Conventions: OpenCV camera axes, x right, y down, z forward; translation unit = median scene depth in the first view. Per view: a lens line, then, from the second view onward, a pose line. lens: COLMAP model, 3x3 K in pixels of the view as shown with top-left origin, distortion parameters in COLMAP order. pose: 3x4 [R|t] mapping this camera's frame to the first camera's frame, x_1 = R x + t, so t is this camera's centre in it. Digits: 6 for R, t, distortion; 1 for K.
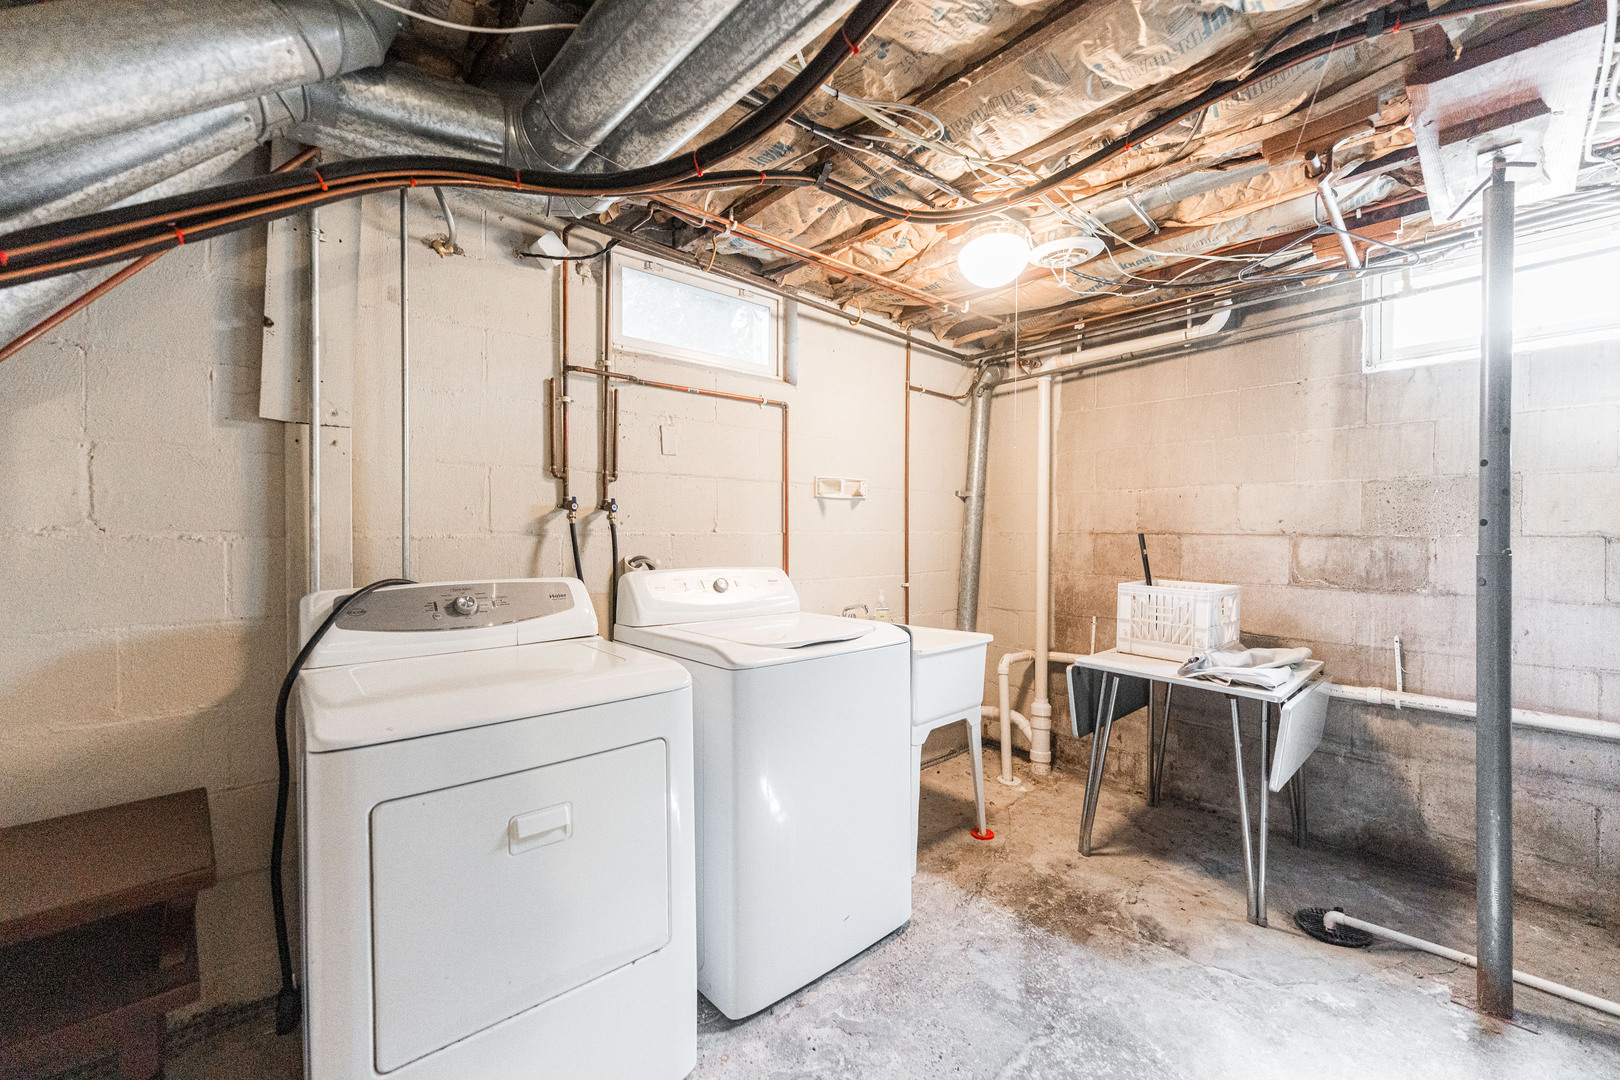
lens RADIAL K [[659.4, 0, 812.9], [0, 659.4, 555.9], [0, 0, 1]] dist [0.002495, 0.000071]
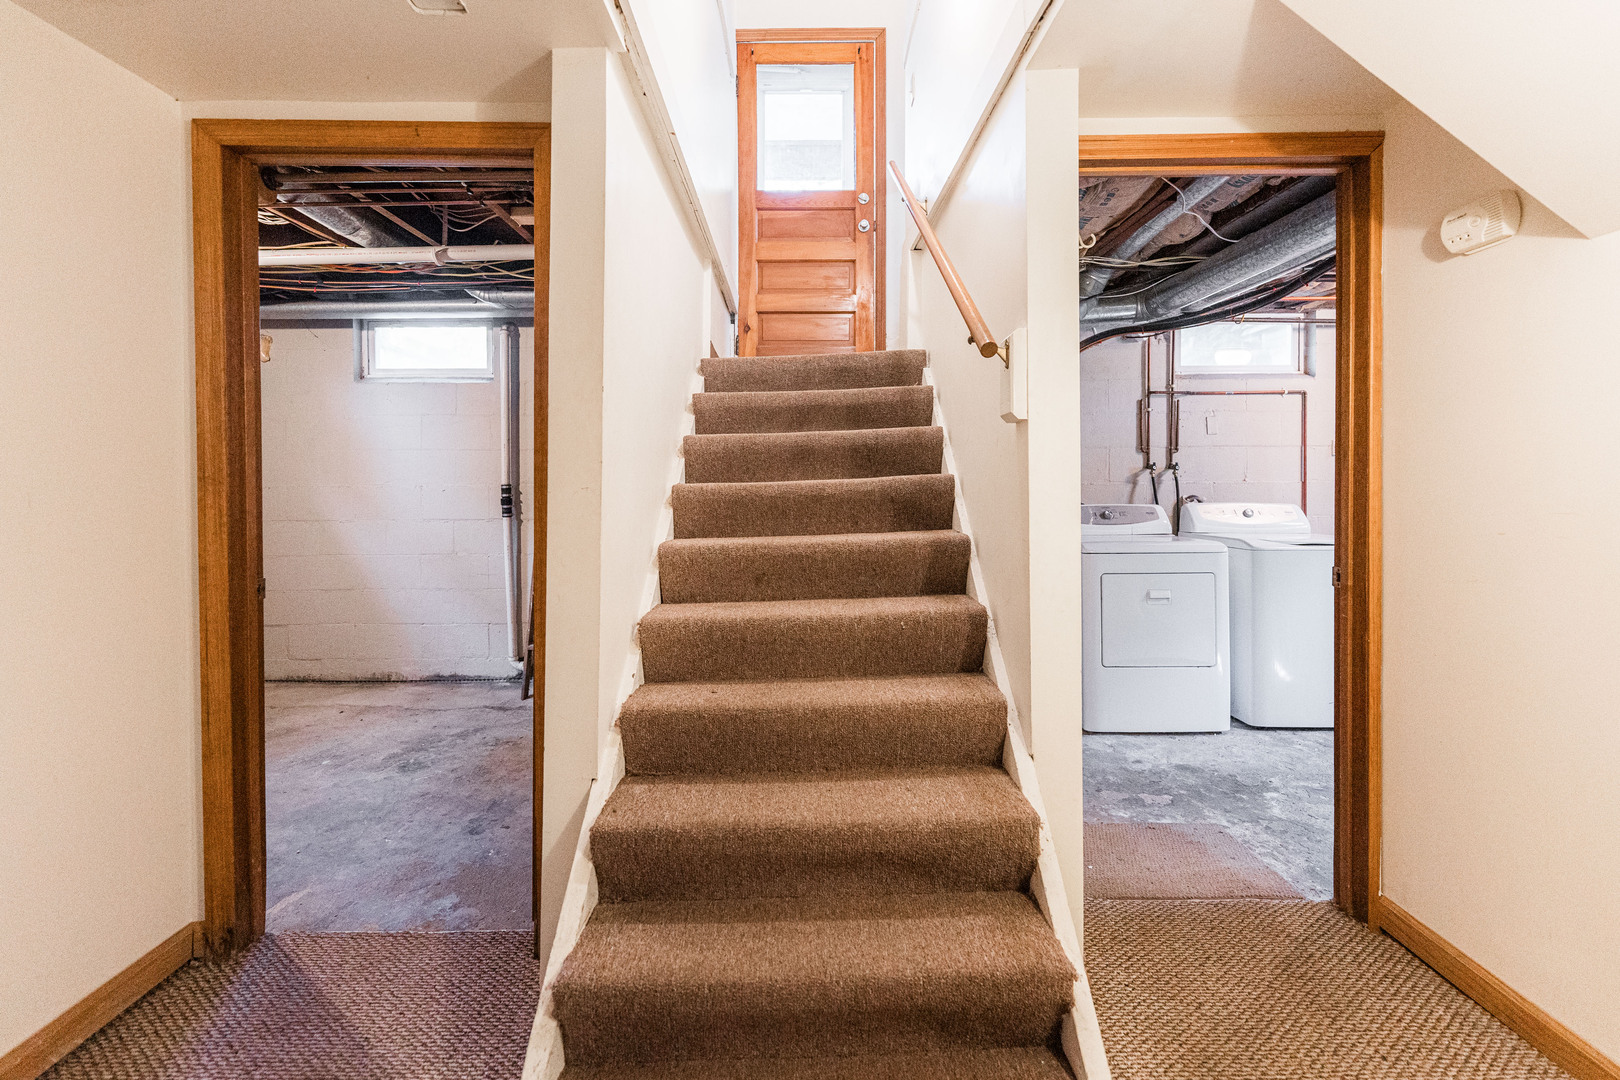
lens RADIAL K [[657.5, 0, 806.5], [0, 657.5, 486.6], [0, 0, 1]] dist [0.001692, 0.000072]
pose [[0.733767, 0.001696, -0.679399, 0.170738], [-0.020422, 0.999600, -0.019561, 0.033491], [0.679094, 0.028228, 0.733508, -0.975655]]
